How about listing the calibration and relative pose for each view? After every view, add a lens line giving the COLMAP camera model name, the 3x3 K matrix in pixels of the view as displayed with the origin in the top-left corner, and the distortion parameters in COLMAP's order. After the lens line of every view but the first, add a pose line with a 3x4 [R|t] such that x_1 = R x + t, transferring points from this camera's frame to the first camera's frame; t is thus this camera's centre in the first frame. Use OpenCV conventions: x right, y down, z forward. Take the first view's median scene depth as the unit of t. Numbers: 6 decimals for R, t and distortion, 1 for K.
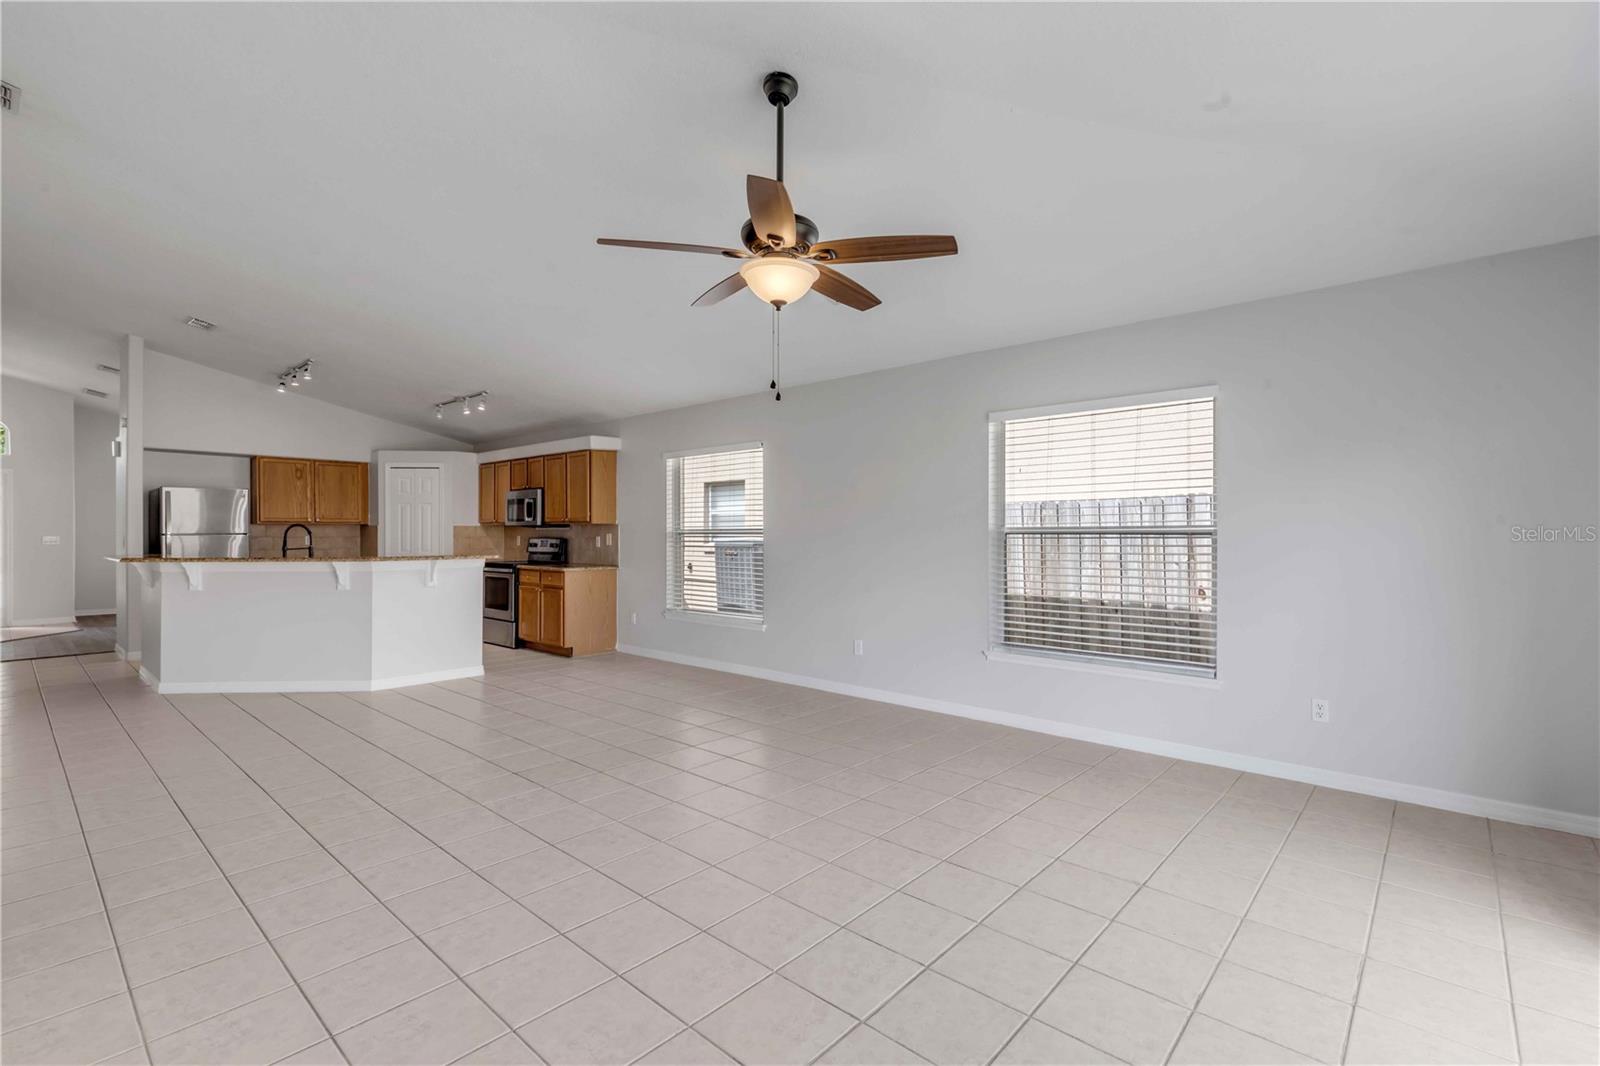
lens RADIAL K [[725.7, 0, 804.8], [0, 725.7, 532.6], [0, 0, 1]] dist [0.005532, -0.001998]
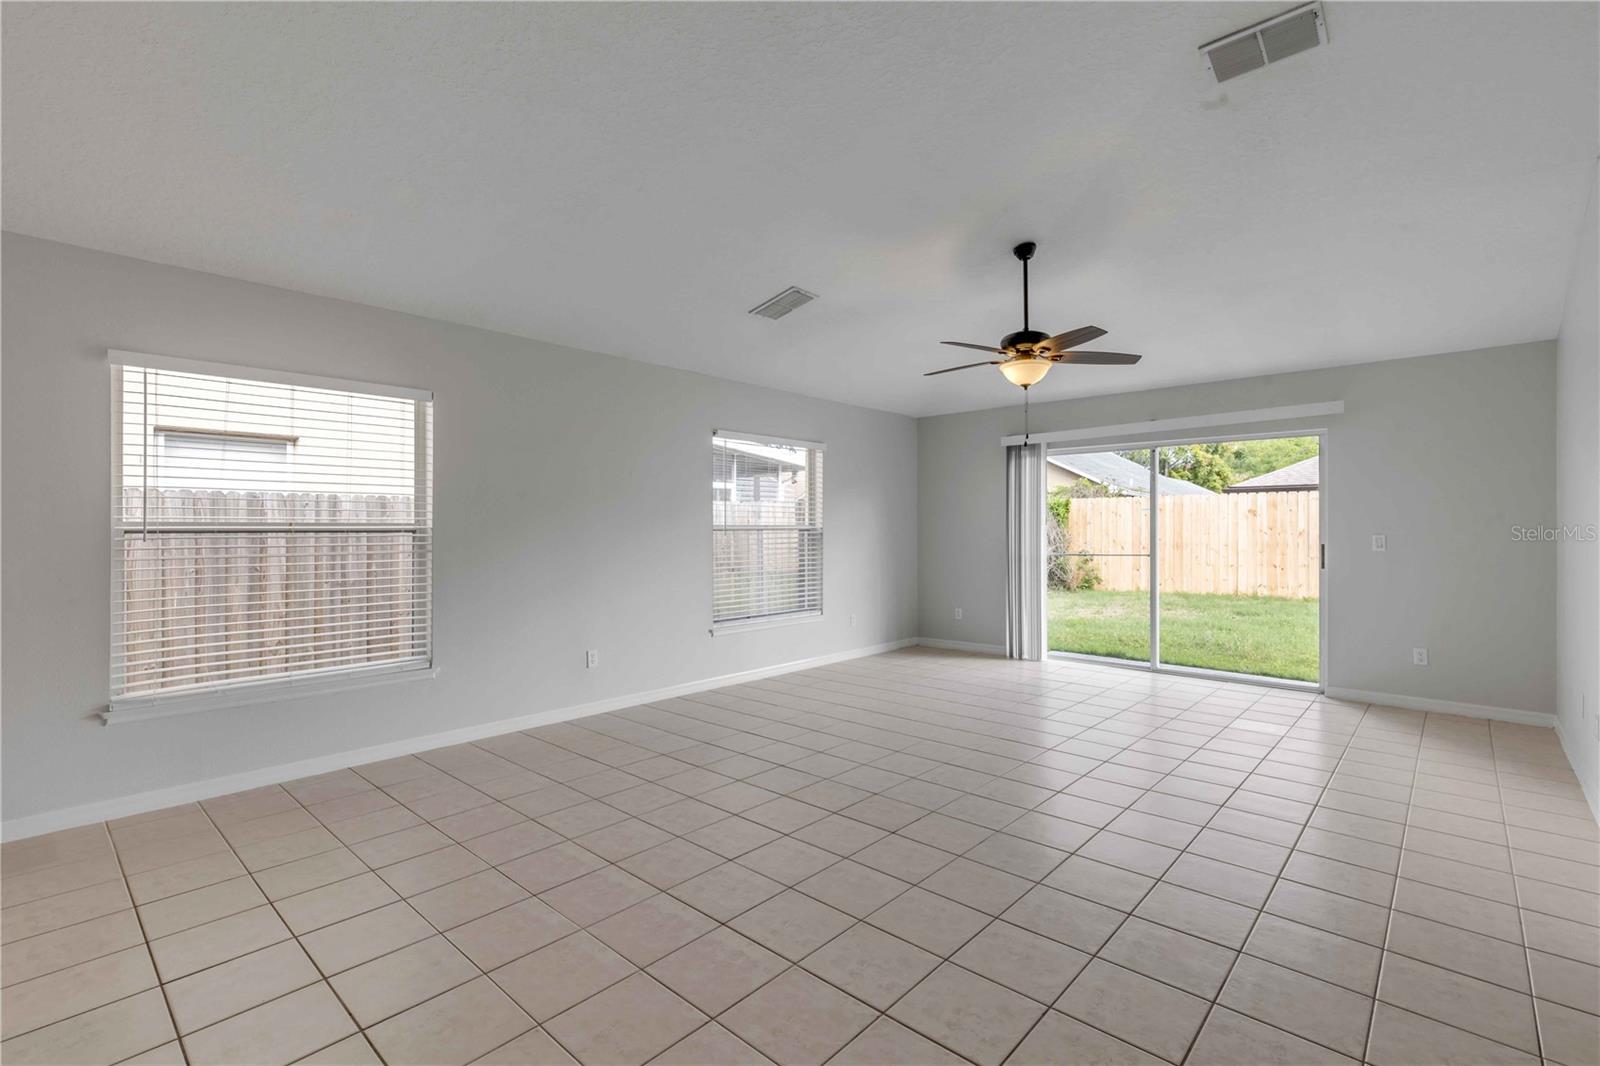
lens RADIAL K [[725.7, 0, 803.3], [0, 725.7, 527.3], [0, 0, 1]] dist [0.005532, -0.001998]
pose [[0.002954, 0.004401, 0.999986, -0.528999], [0.003544, 0.999984, -0.004412, 0.001799], [-0.999989, 0.003557, 0.002939, 0.484418]]
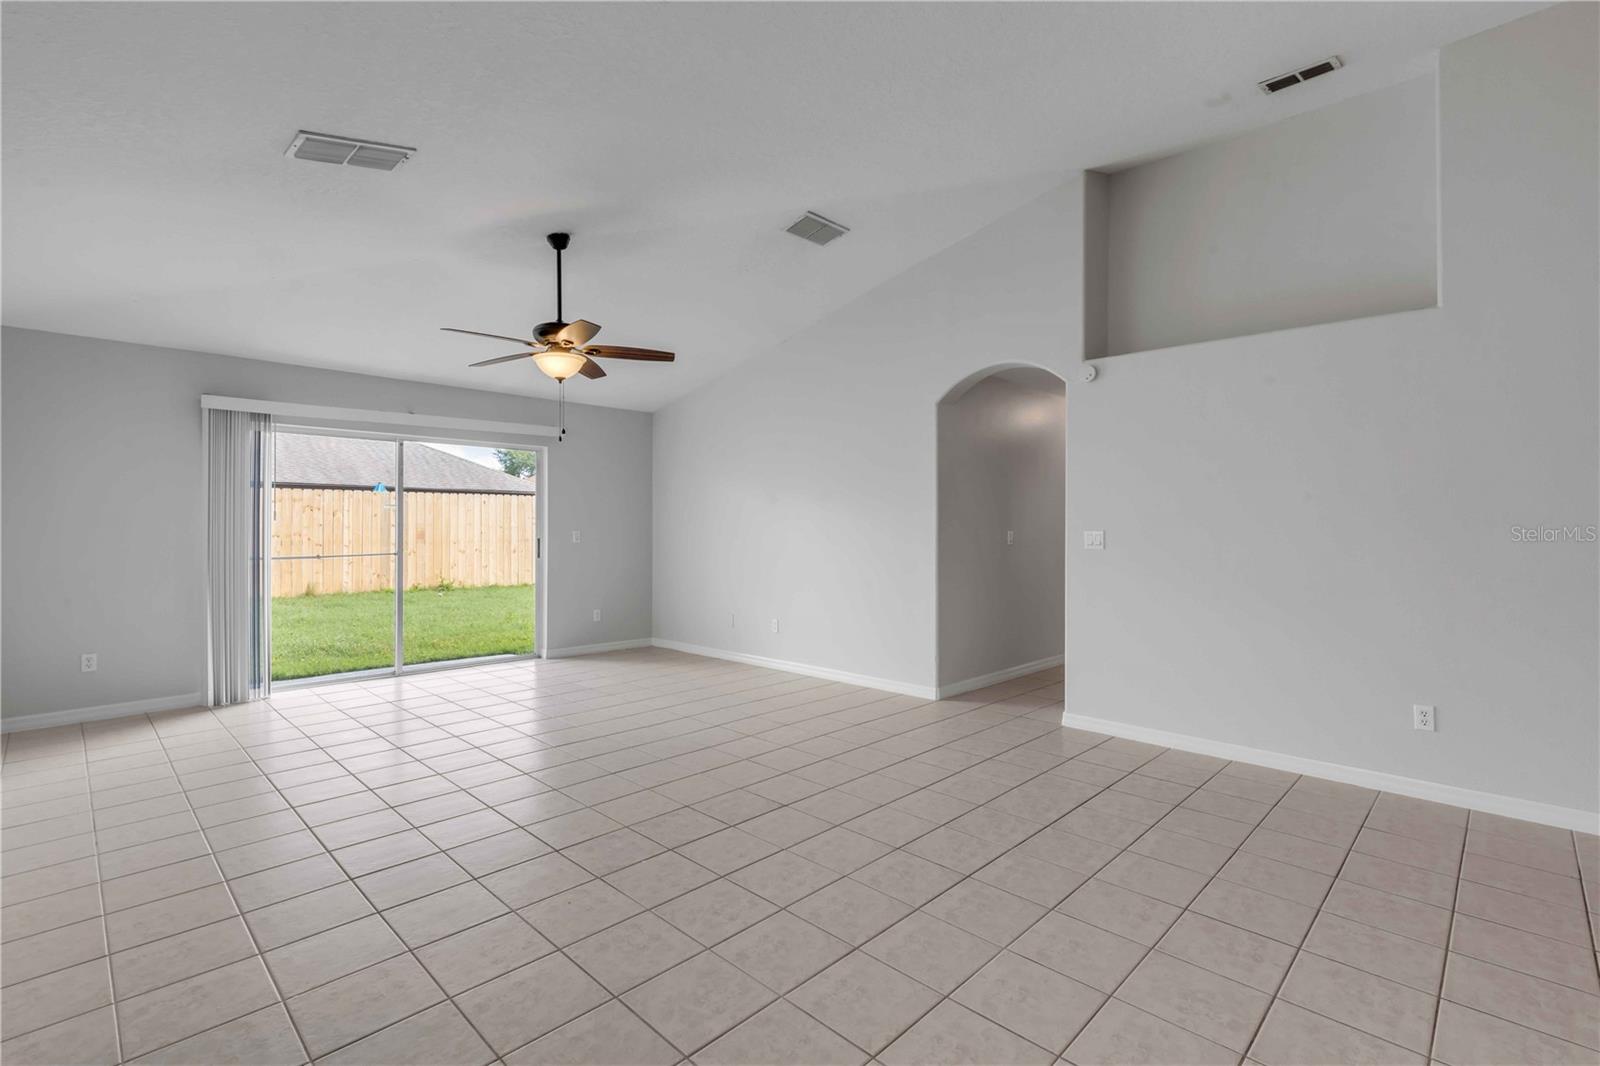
lens RADIAL K [[725.7, 0, 793.4], [0, 725.7, 523.0], [0, 0, 1]] dist [0.005532, -0.001998]
pose [[-0.999089, 0.001999, 0.042637, -0.202844], [0.001881, 0.999994, -0.002803, 0.001071], [-0.042642, -0.002721, -0.999087, 0.817978]]
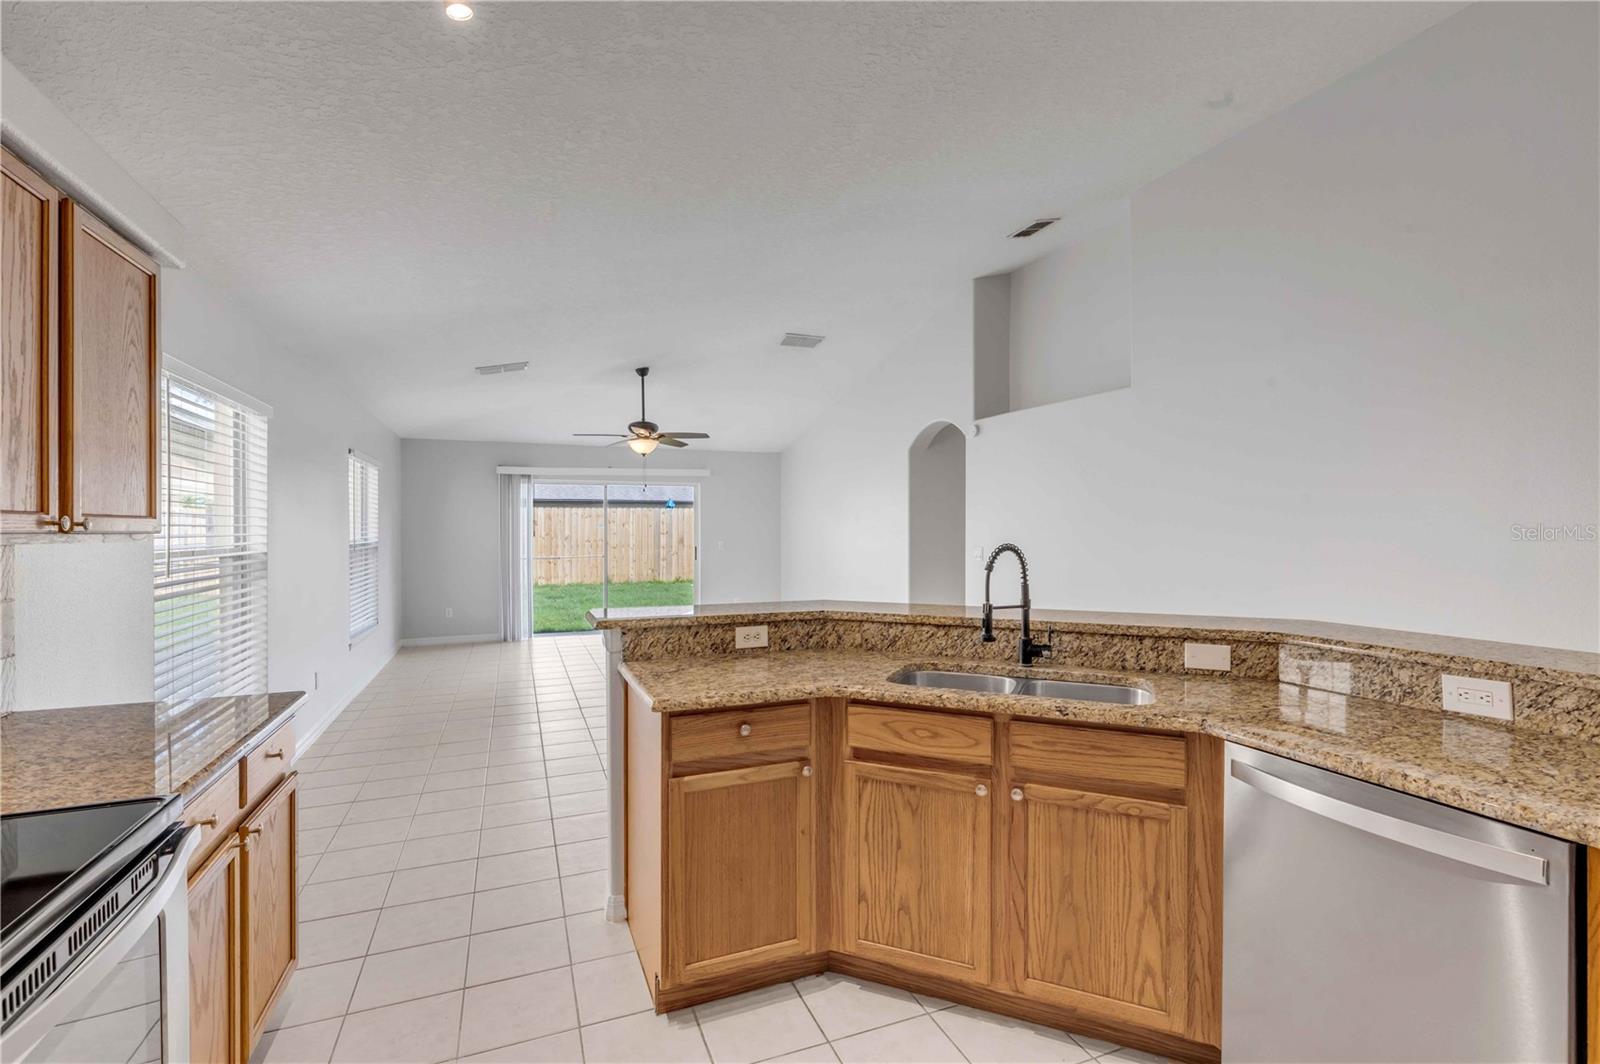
lens RADIAL K [[725.7, 0, 796.6], [0, 725.7, 531.4], [0, 0, 1]] dist [0.005532, -0.001998]
pose [[-0.895160, 0.002680, 0.445736, -0.547049], [0.006144, 0.999961, 0.006327, -0.014984], [-0.445702, 0.008403, -0.895142, 0.993470]]
